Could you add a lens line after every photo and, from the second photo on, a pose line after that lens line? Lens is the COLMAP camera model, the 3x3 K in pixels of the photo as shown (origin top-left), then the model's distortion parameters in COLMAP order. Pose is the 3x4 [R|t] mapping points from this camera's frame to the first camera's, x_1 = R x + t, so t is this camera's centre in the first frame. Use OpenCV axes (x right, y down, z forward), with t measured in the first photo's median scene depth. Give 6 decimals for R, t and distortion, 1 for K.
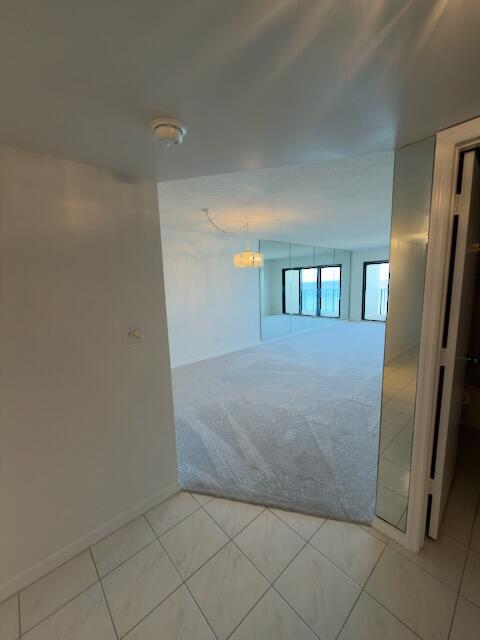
lens RADIAL K [[256.0, 0, 238.6], [0, 256.0, 321.8], [0, 0, 1]] dist [0.001022, 0.000056]
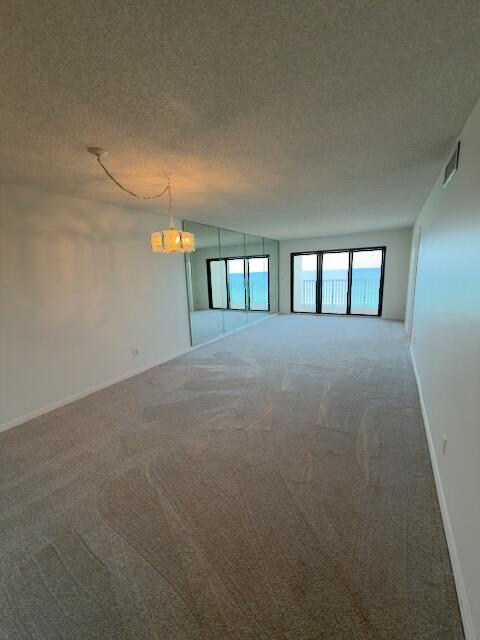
lens RADIAL K [[256.0, 0, 238.6], [0, 256.0, 321.8], [0, 0, 1]] dist [0.001022, 0.000056]
pose [[0.952396, -0.059467, 0.299006, -0.008301], [0.050306, 0.998001, 0.038251, -0.025131], [-0.300683, -0.021388, 0.953484, 0.164876]]
